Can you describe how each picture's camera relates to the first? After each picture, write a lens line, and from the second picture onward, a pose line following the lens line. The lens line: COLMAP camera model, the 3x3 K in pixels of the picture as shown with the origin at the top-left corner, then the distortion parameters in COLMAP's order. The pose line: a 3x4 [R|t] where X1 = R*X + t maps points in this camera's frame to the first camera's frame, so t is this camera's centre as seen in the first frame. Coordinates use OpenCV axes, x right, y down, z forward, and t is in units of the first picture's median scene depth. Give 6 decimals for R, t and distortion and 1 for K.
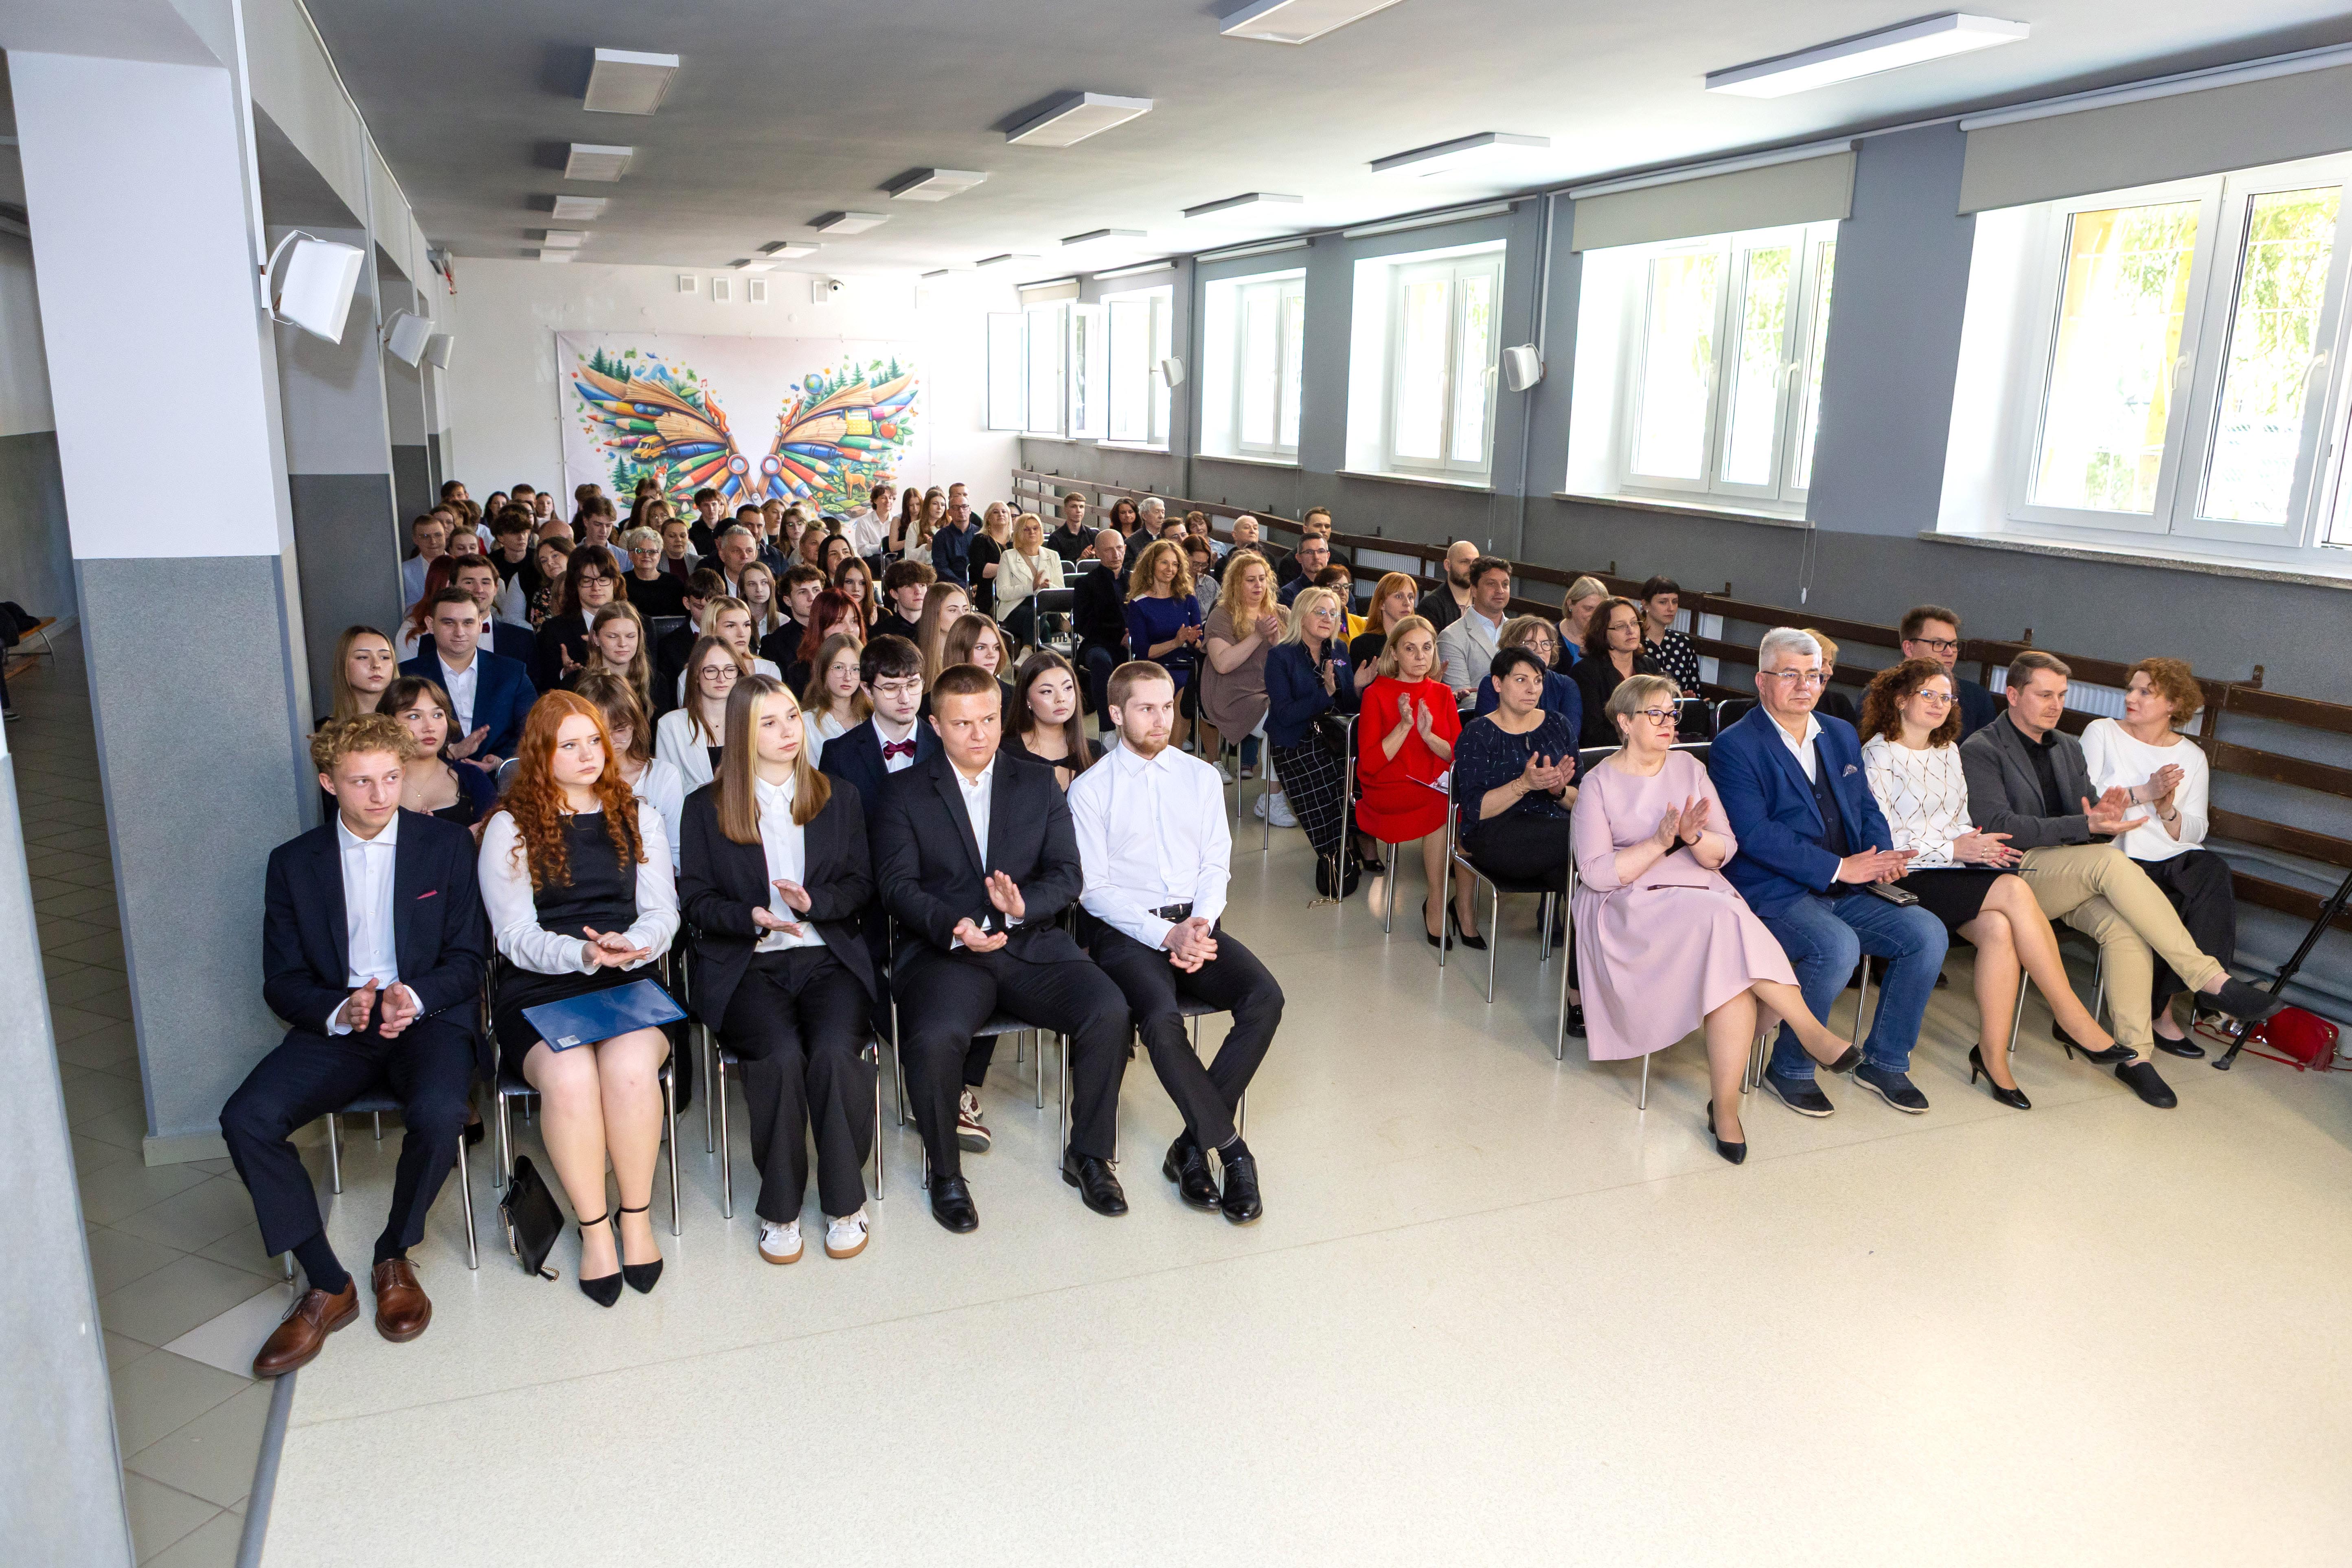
lens RADIAL K [[1648.3, 0, 1173.6], [0, 1648.3, 787.3], [0, 0, 1]] dist [-0.043324, -0.001386]
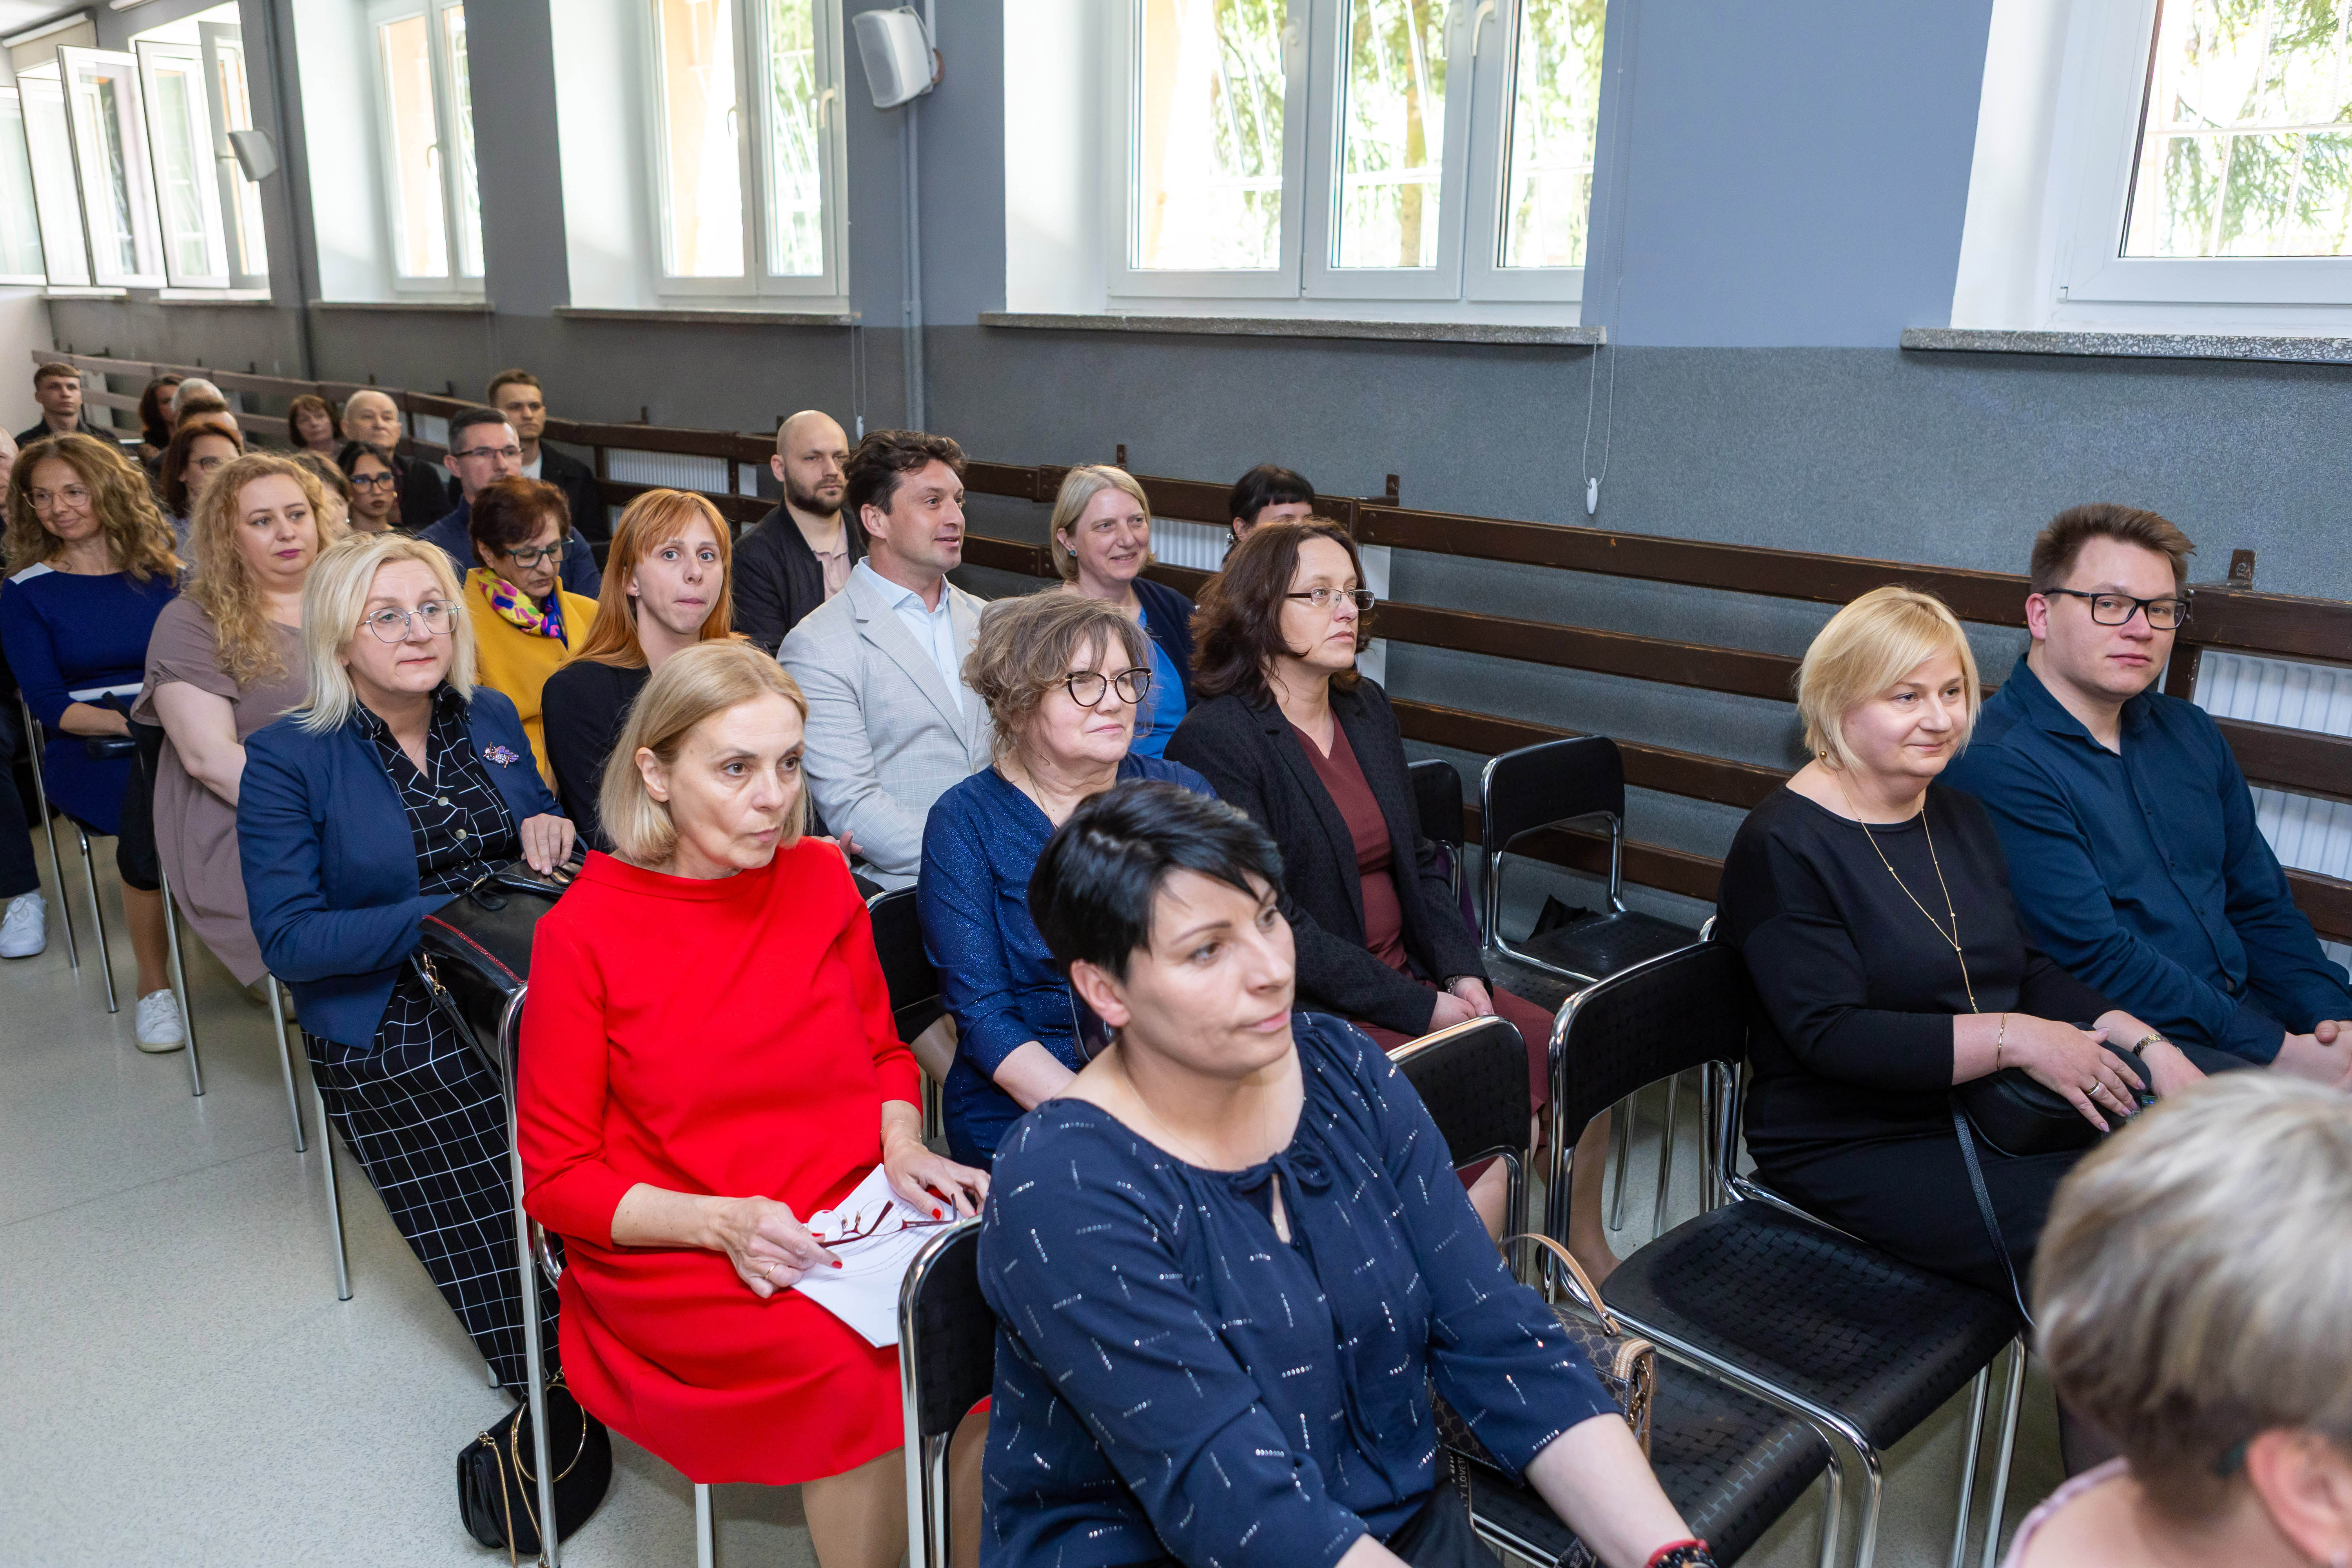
lens RADIAL K [[1800.3, 0, 1180.1], [0, 1800.3, 790.2], [0, 0, 1]] dist [-0.003565, 0.003204]
pose [[0.927345, -0.104374, 0.359357, 0.074305], [0.091688, 0.994418, 0.052218, -0.057366], [-0.362801, -0.015475, 0.931738, 0.457298]]
